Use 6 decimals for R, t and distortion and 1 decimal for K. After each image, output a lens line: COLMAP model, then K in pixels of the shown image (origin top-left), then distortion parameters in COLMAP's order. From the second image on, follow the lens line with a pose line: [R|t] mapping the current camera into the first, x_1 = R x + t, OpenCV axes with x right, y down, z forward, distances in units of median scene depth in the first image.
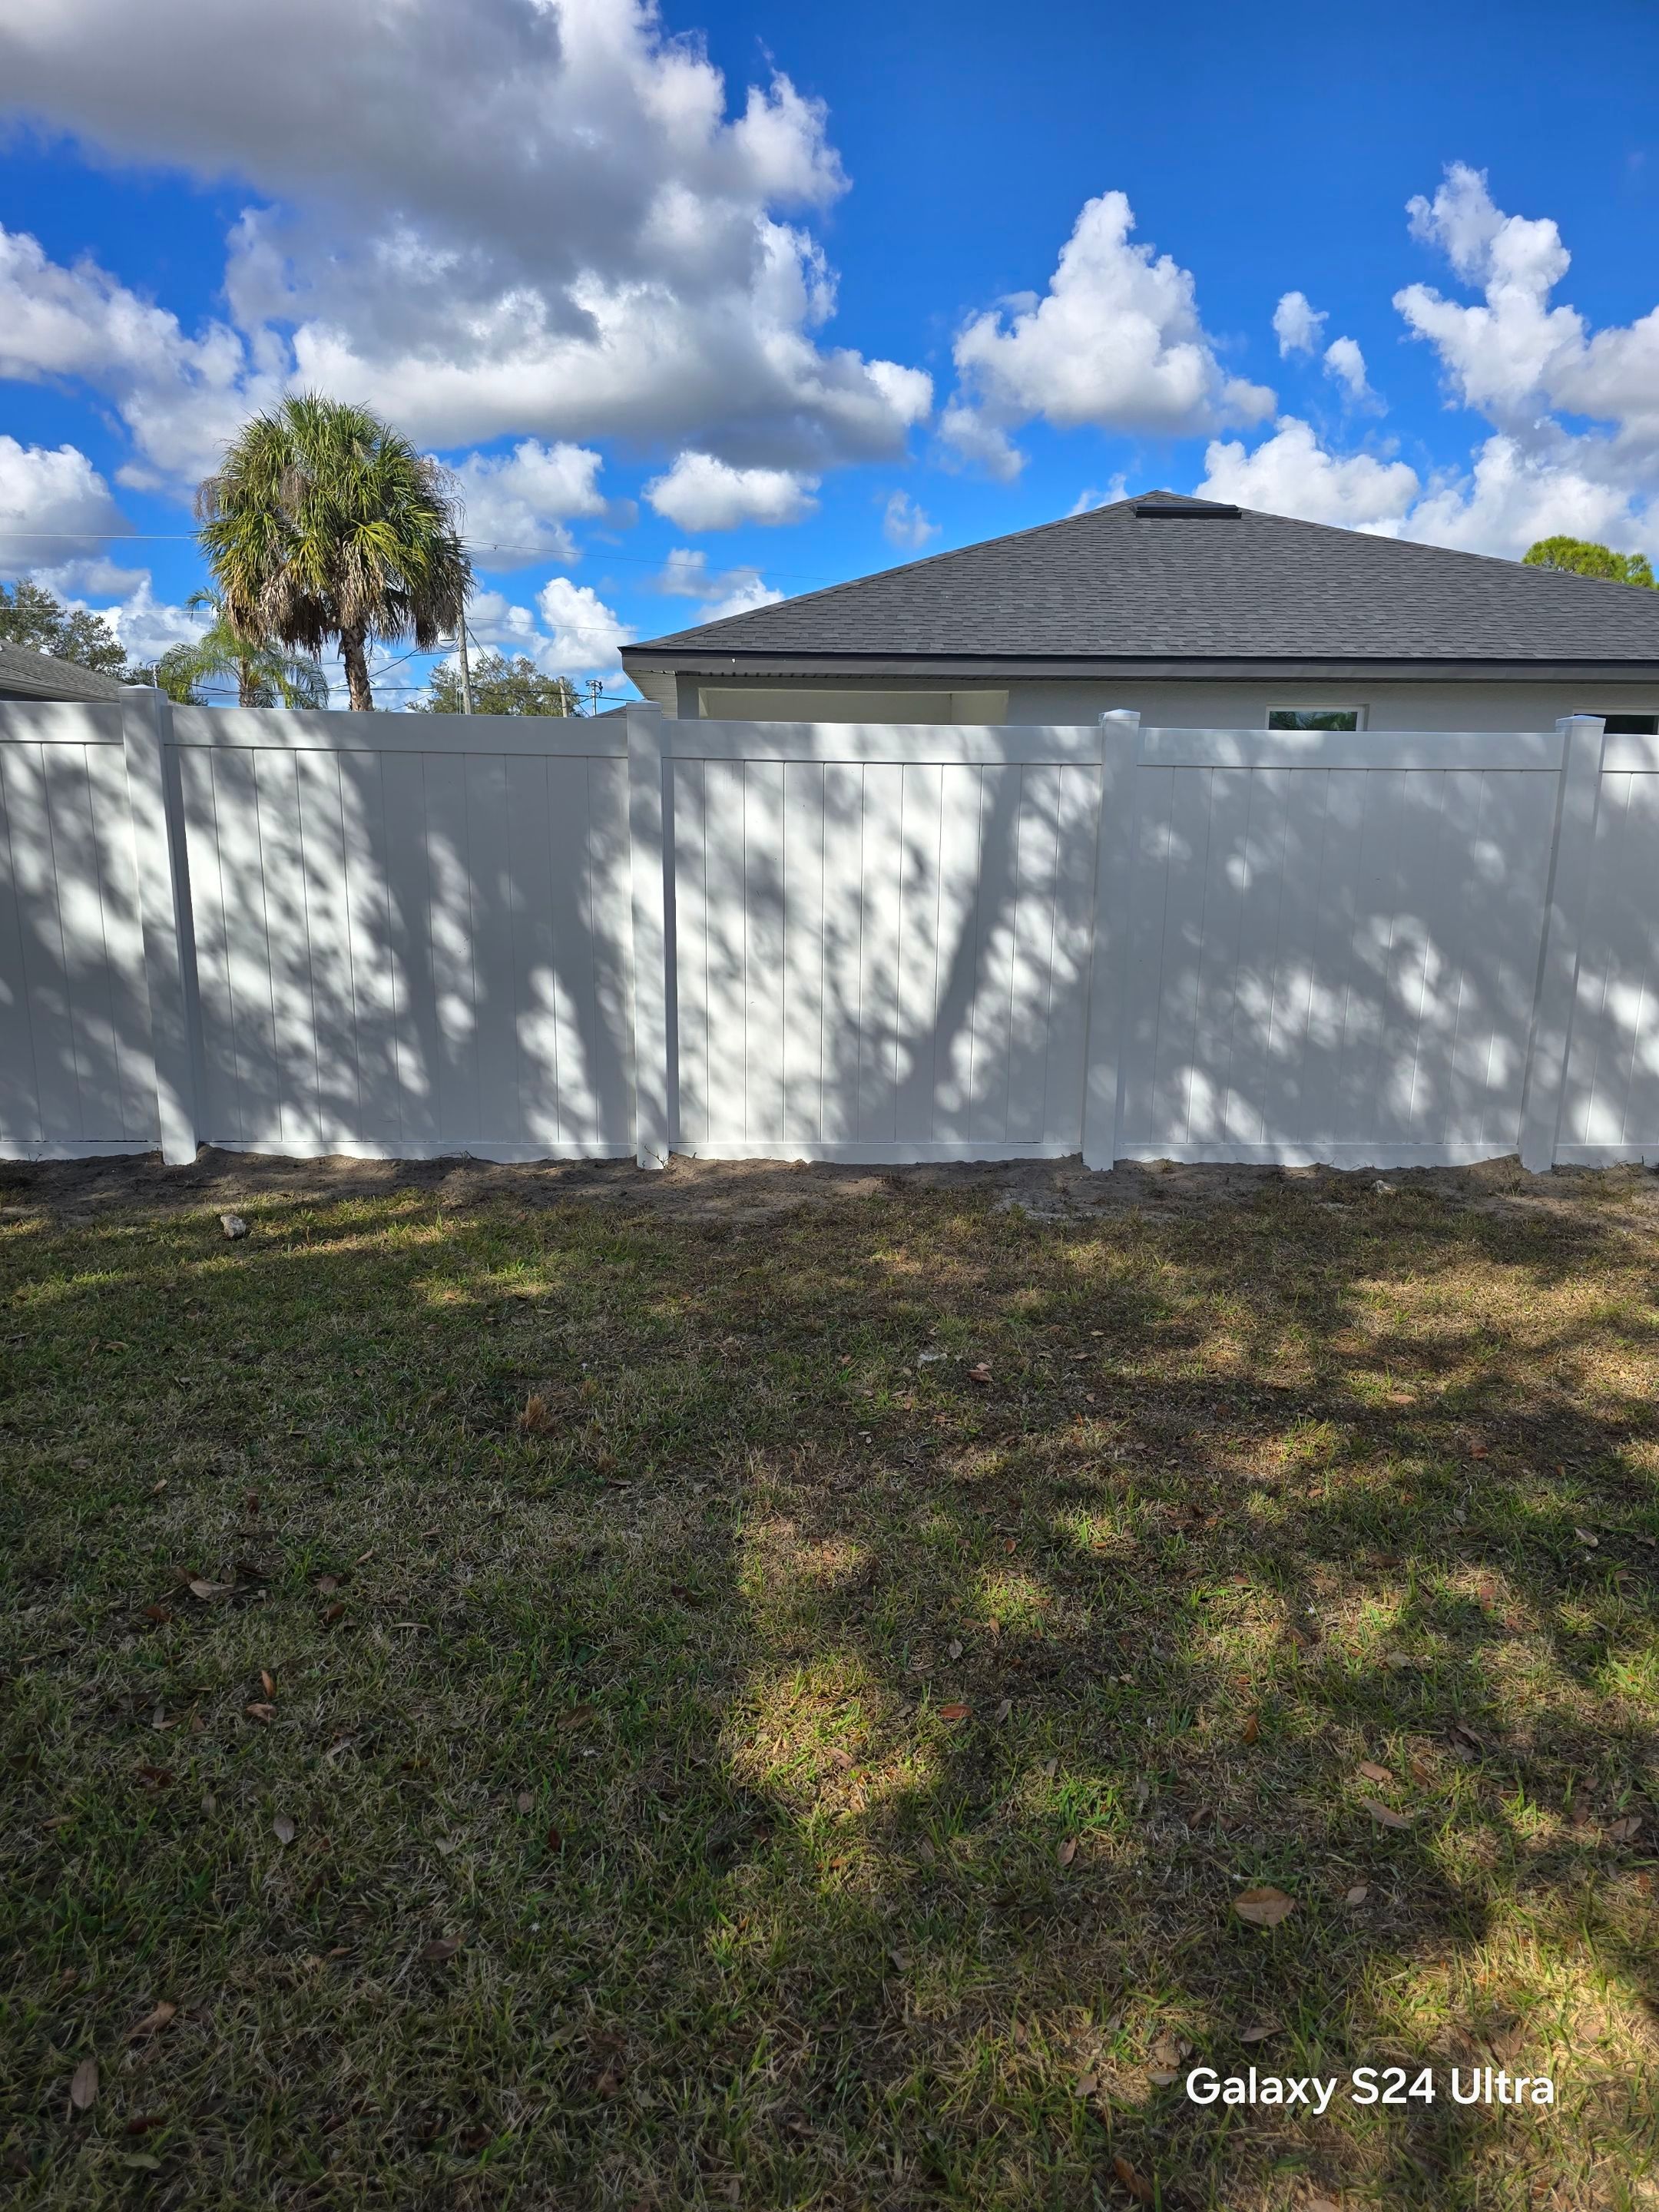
lens RADIAL K [[1394.1, 0, 819.1], [0, 1394.1, 1109.7], [0, 0, 1]] dist [0.044684, -0.041607]
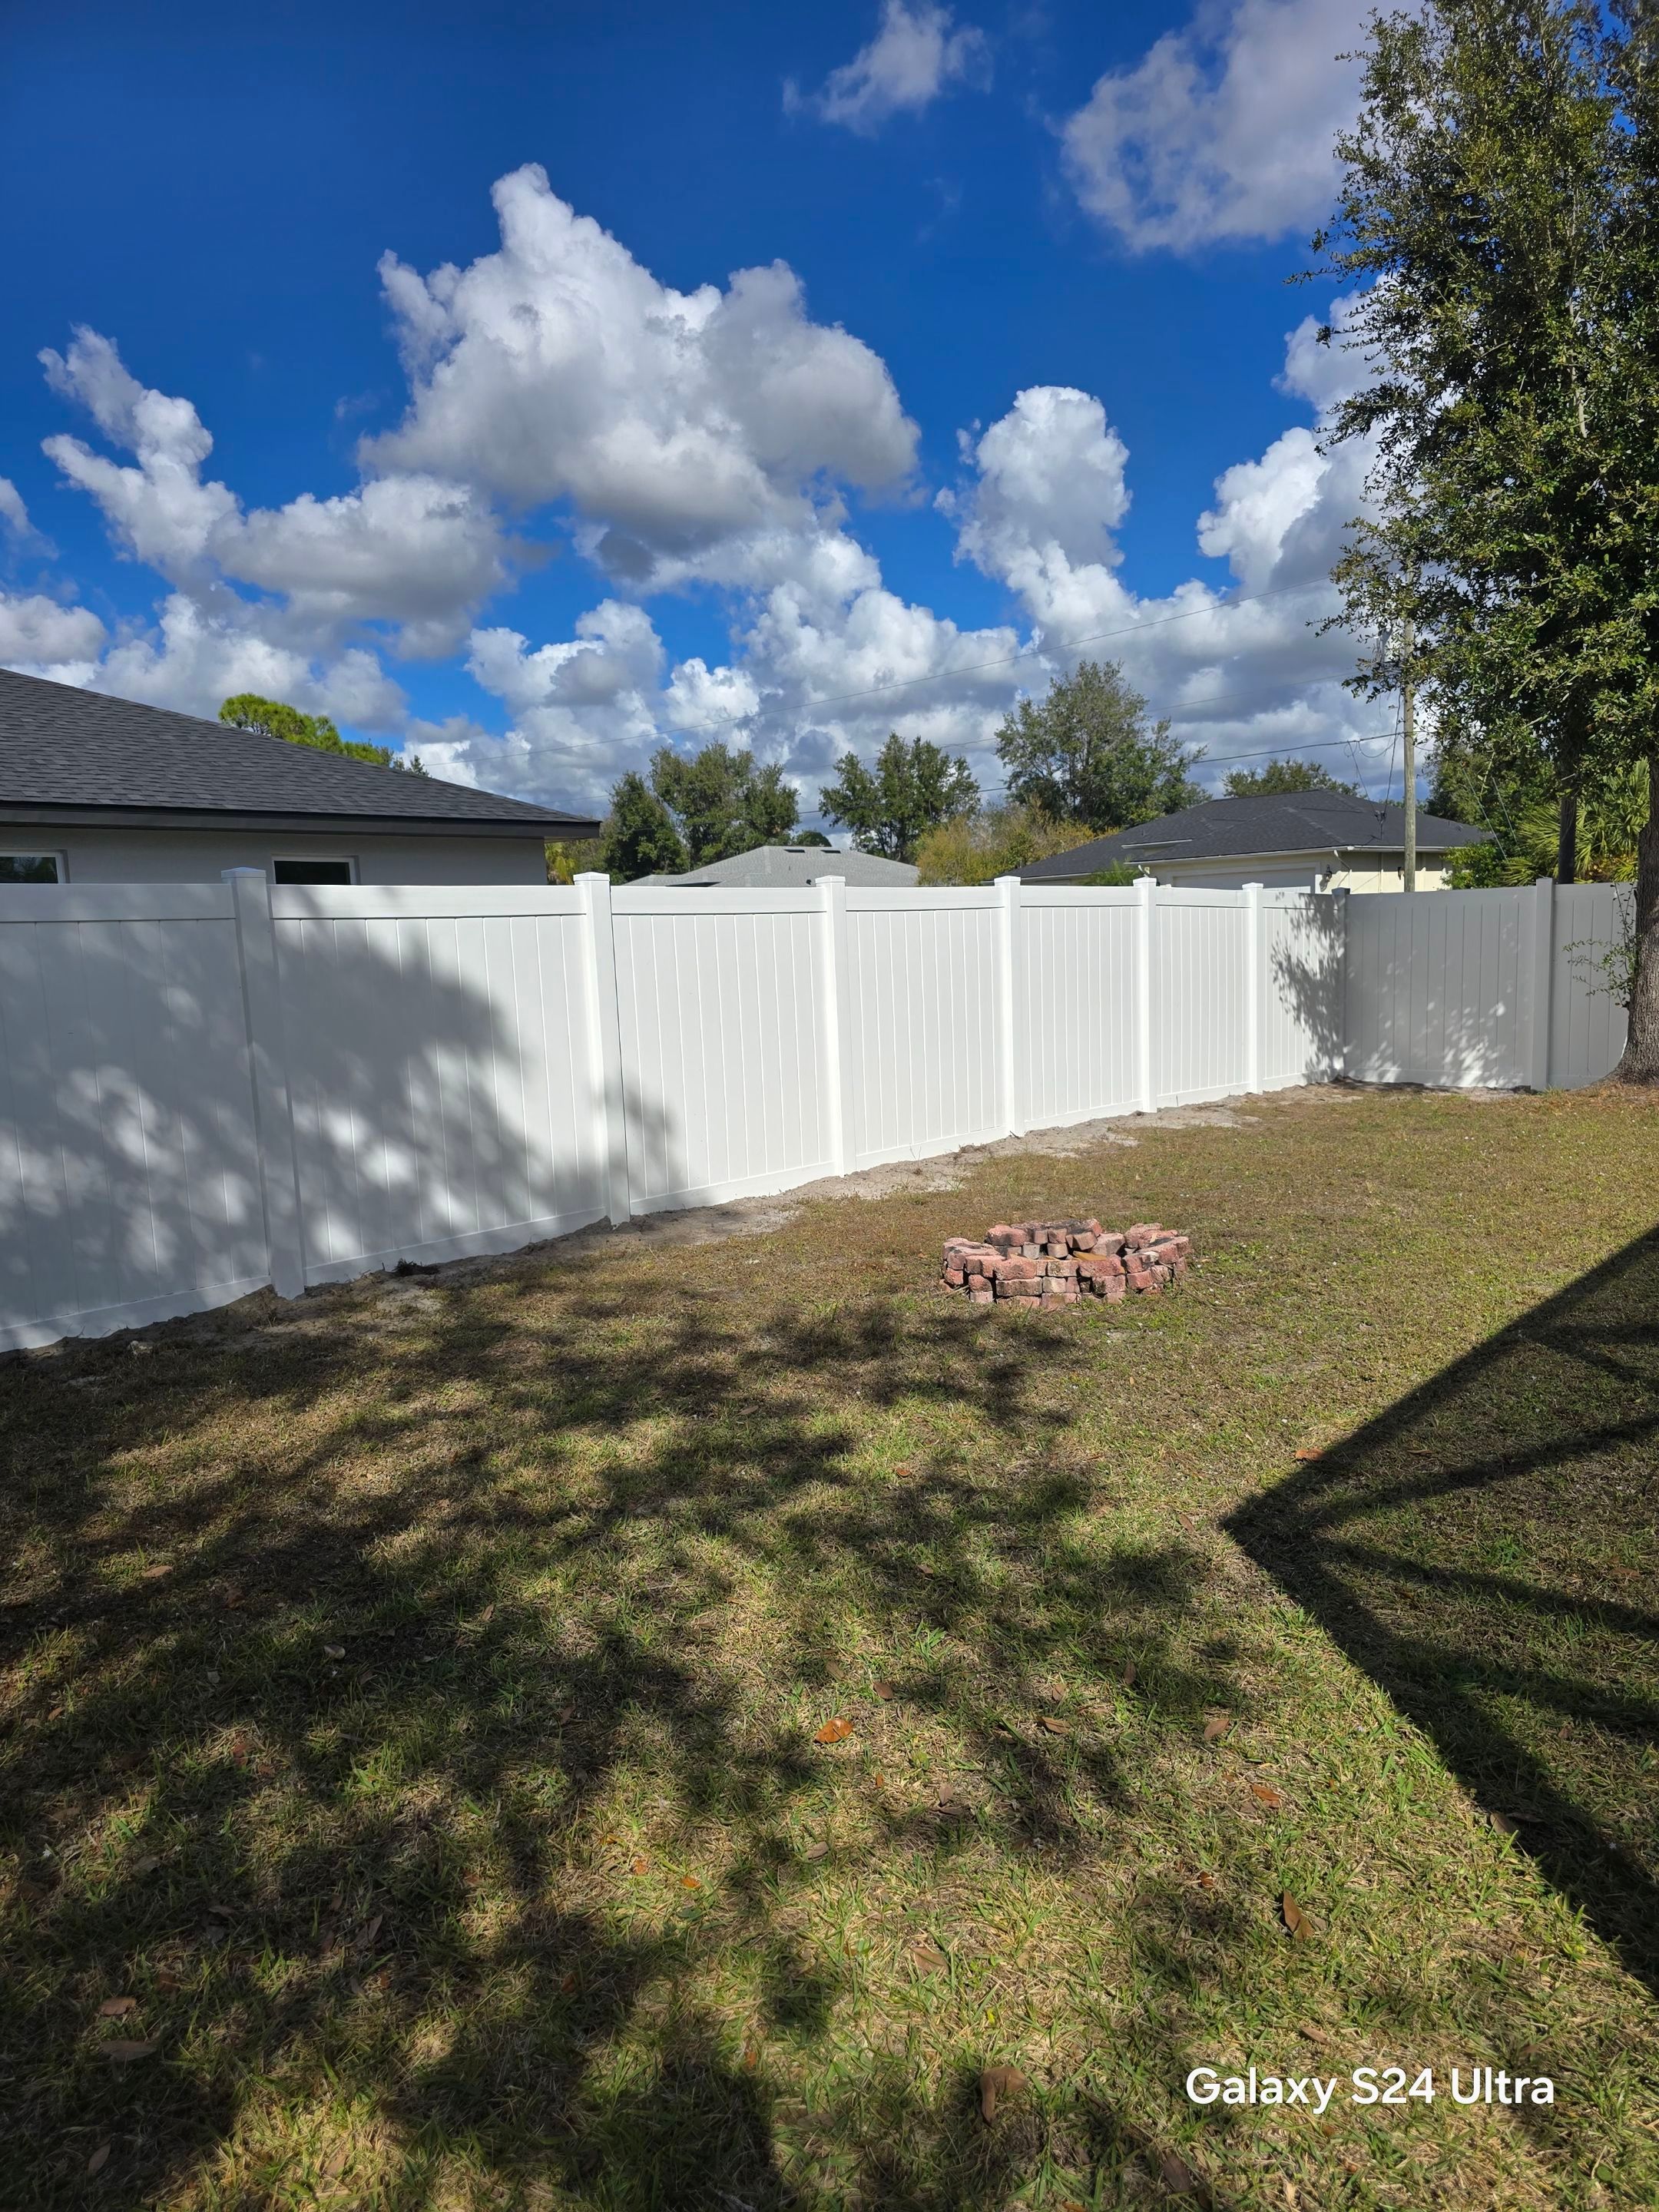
lens RADIAL K [[1394.1, 0, 819.1], [0, 1394.1, 1109.7], [0, 0, 1]] dist [0.044684, -0.041607]
pose [[0.736543, -0.125770, 0.664594, 0.132720], [0.180139, 0.983548, -0.013512, -0.008197], [-0.651961, 0.129672, 0.747082, -0.045041]]
